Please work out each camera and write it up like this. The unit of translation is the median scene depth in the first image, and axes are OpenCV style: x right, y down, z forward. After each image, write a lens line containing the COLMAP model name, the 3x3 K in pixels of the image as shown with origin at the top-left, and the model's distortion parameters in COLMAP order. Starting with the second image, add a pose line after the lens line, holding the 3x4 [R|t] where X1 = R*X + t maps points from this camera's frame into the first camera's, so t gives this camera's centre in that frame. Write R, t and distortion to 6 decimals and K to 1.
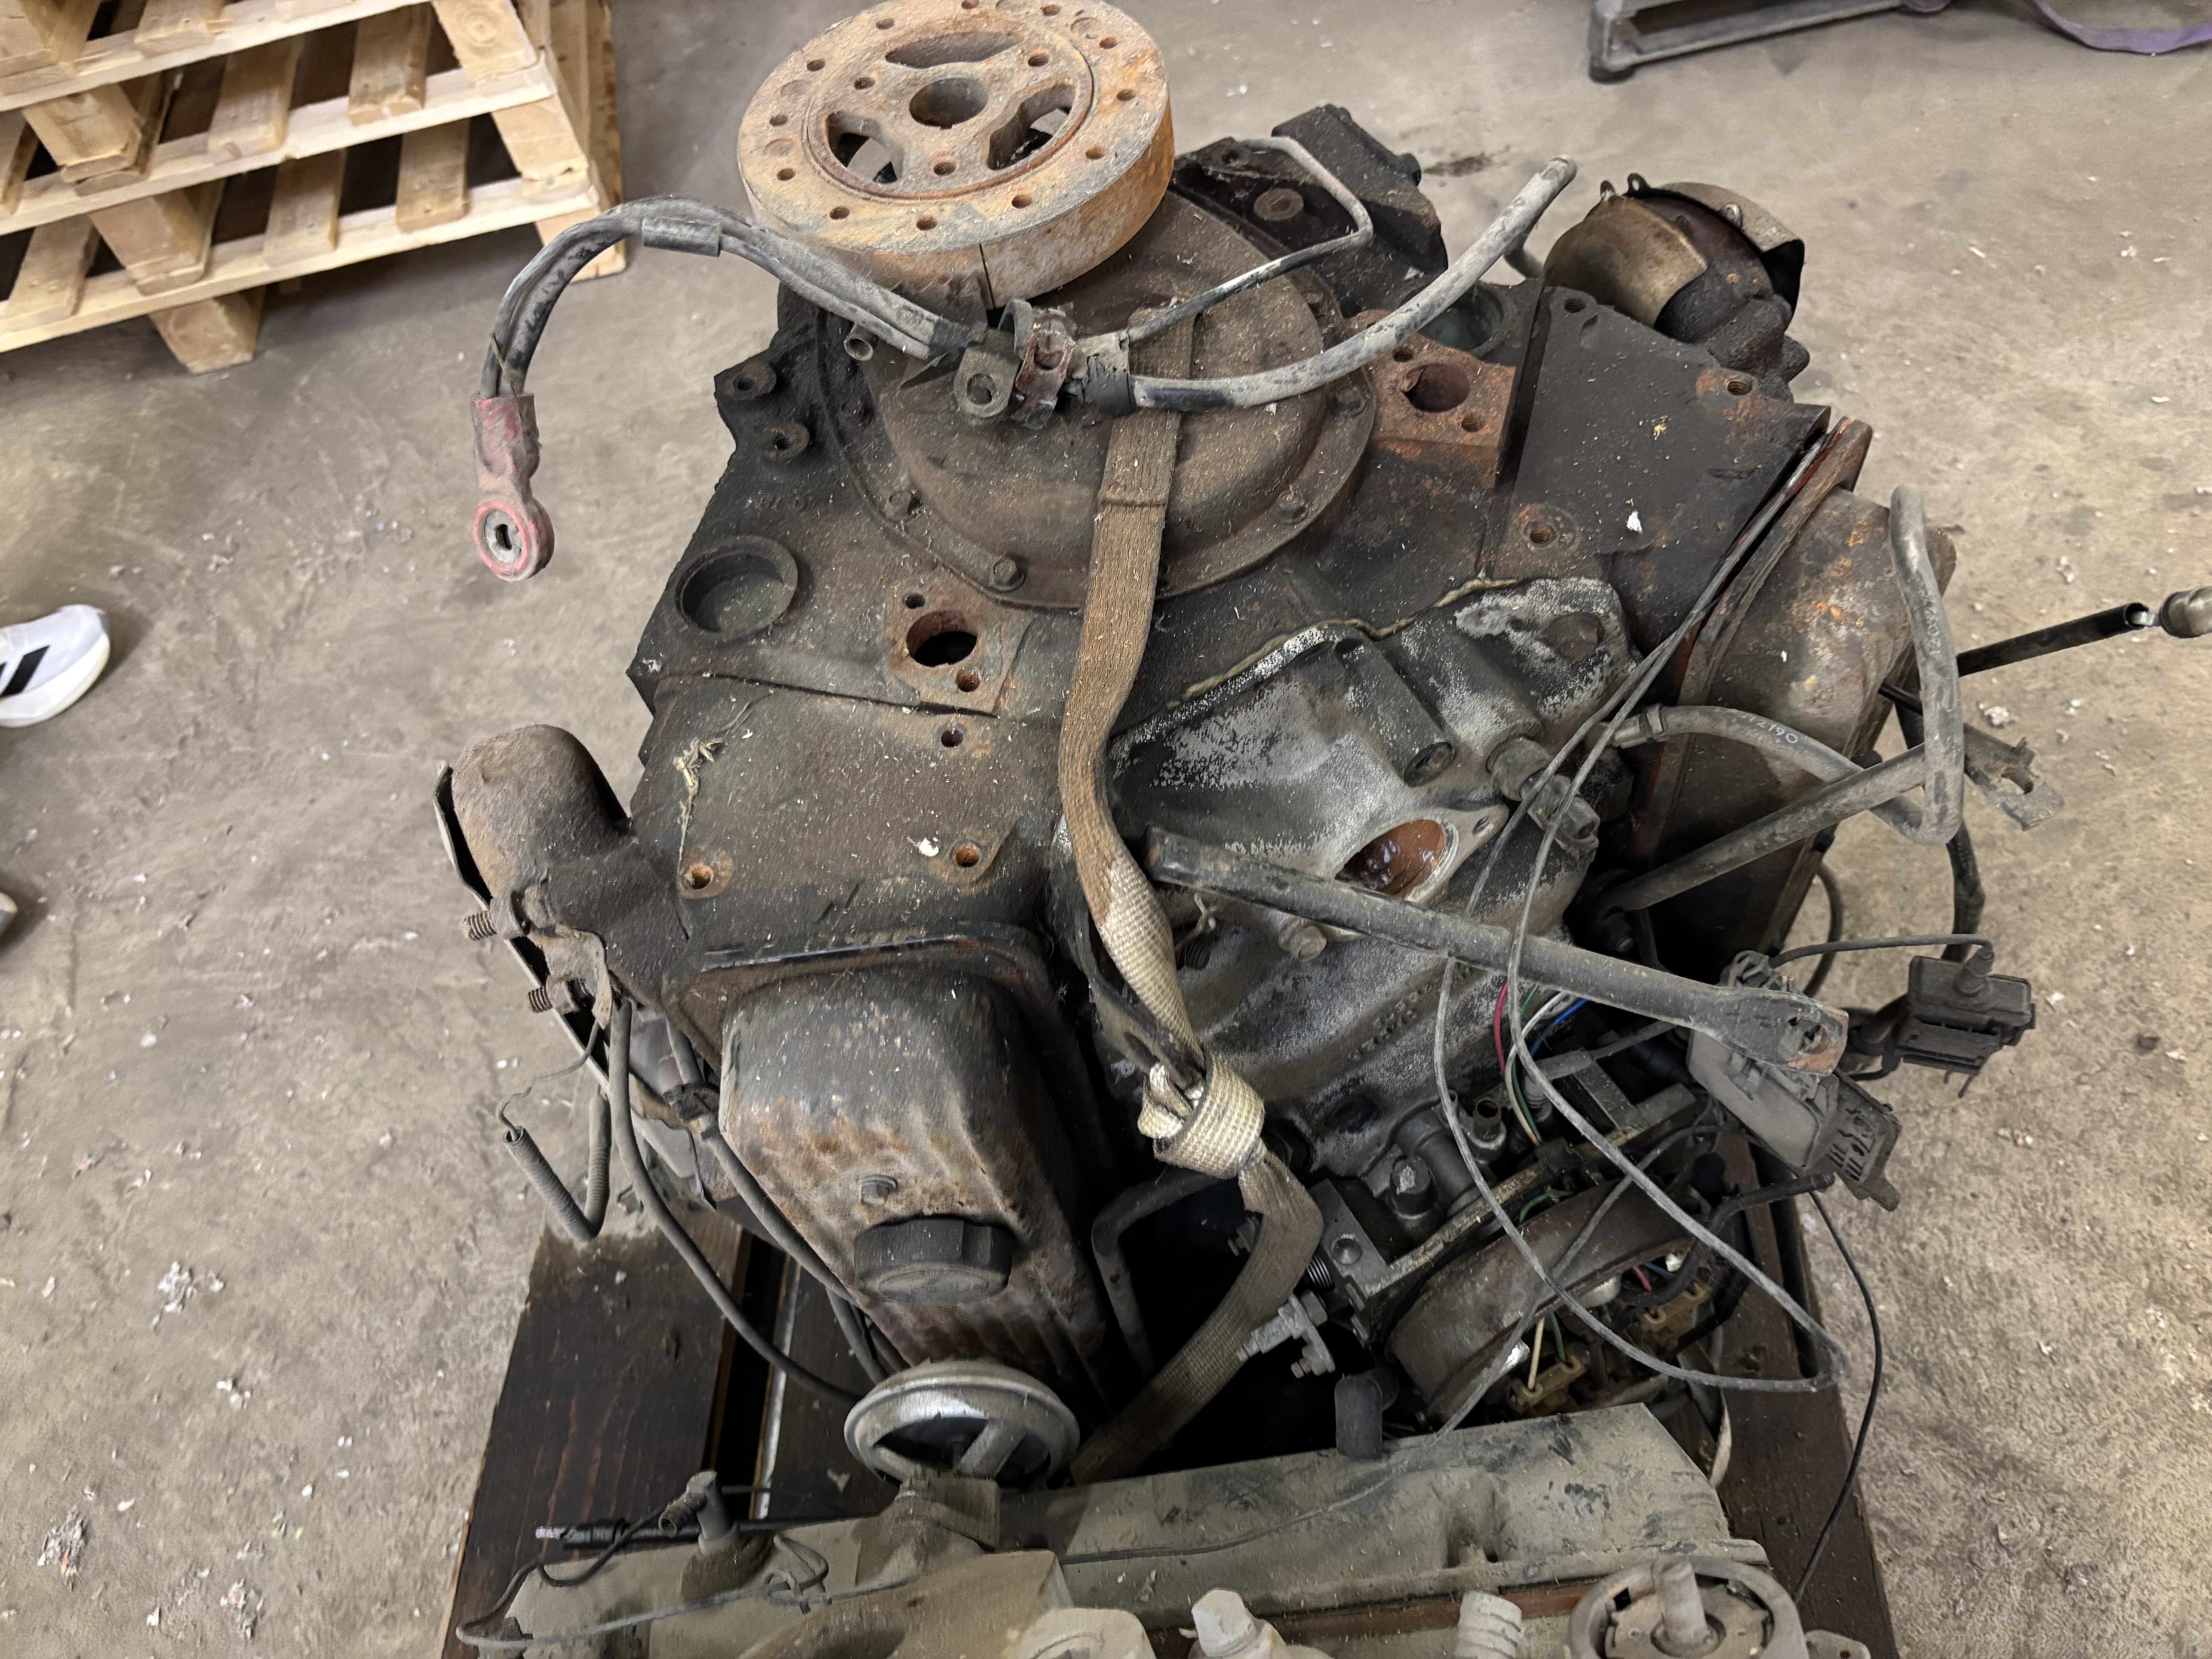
lens RADIAL K [[1677.9, 0, 1090.3], [0, 1677.9, 815.9], [0, 0, 1]] dist [0.045866, -0.067277]
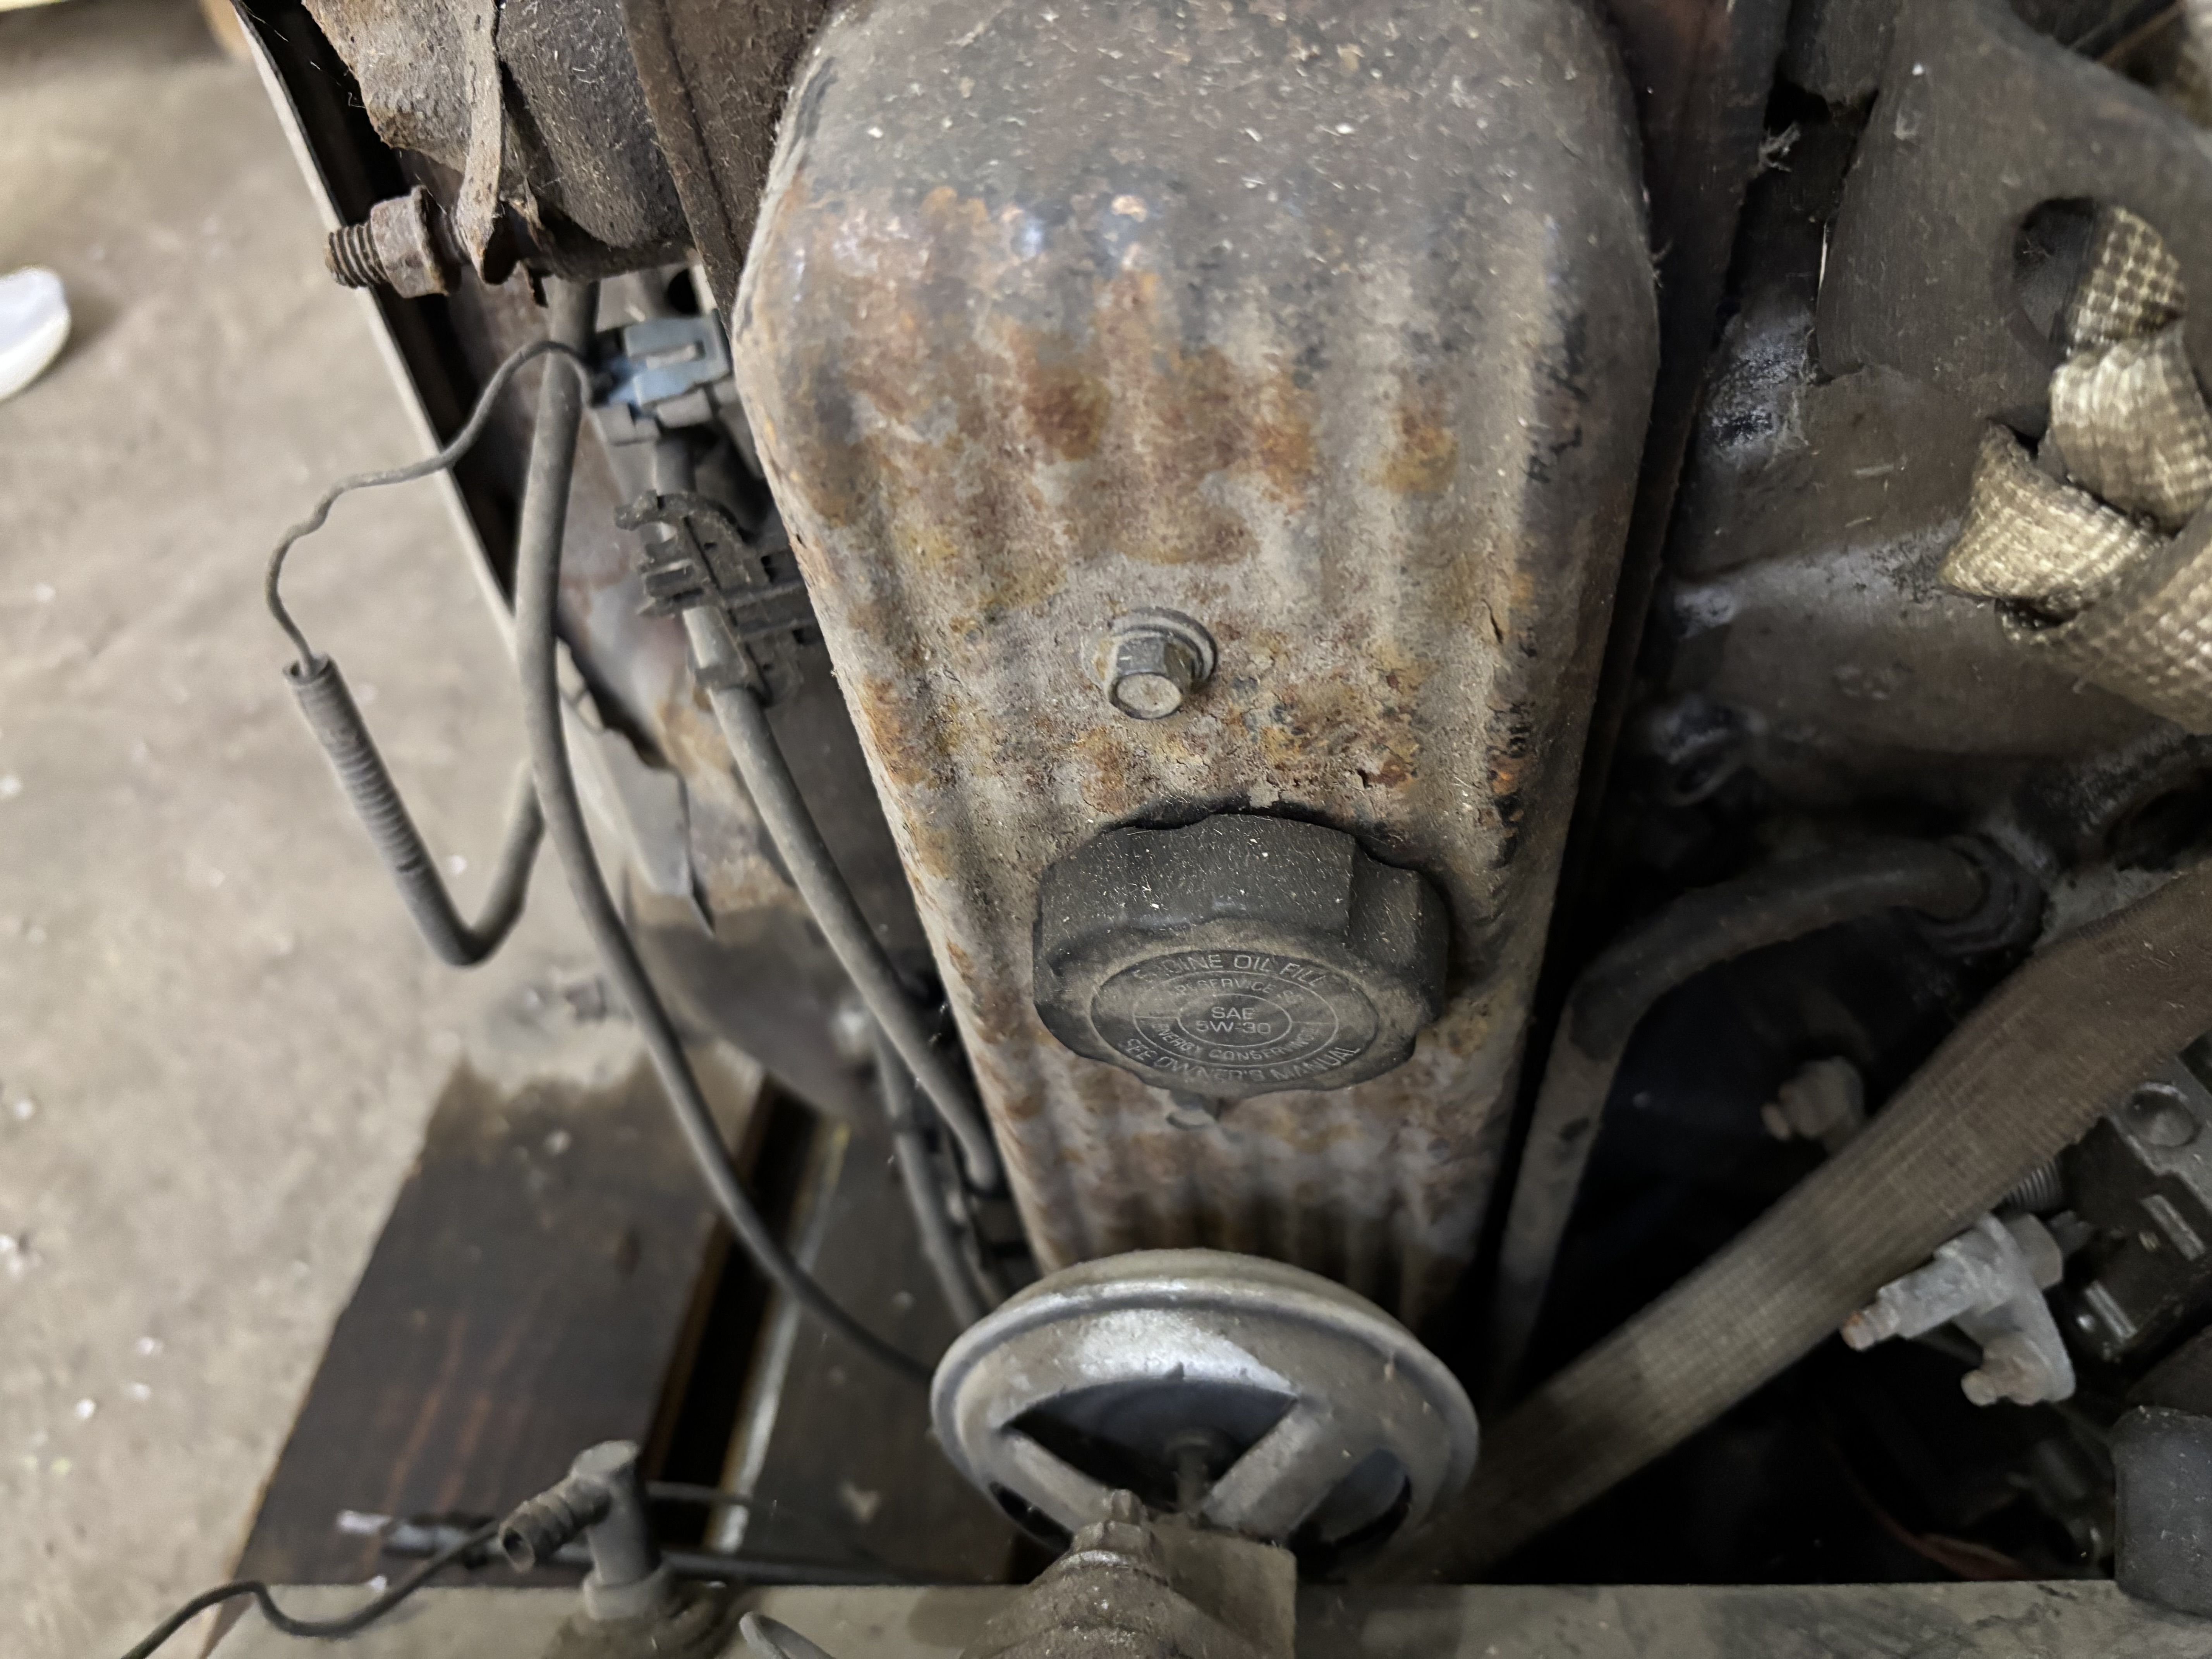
lens RADIAL K [[1677.9, 0, 1101.0], [0, 1677.9, 821.2], [0, 0, 1]] dist [0.045866, -0.067277]
pose [[0.992108, 0.121086, -0.032556, -0.102050], [-0.121872, 0.992272, -0.023322, 0.216669], [0.029480, 0.027106, 0.999198, 0.543214]]
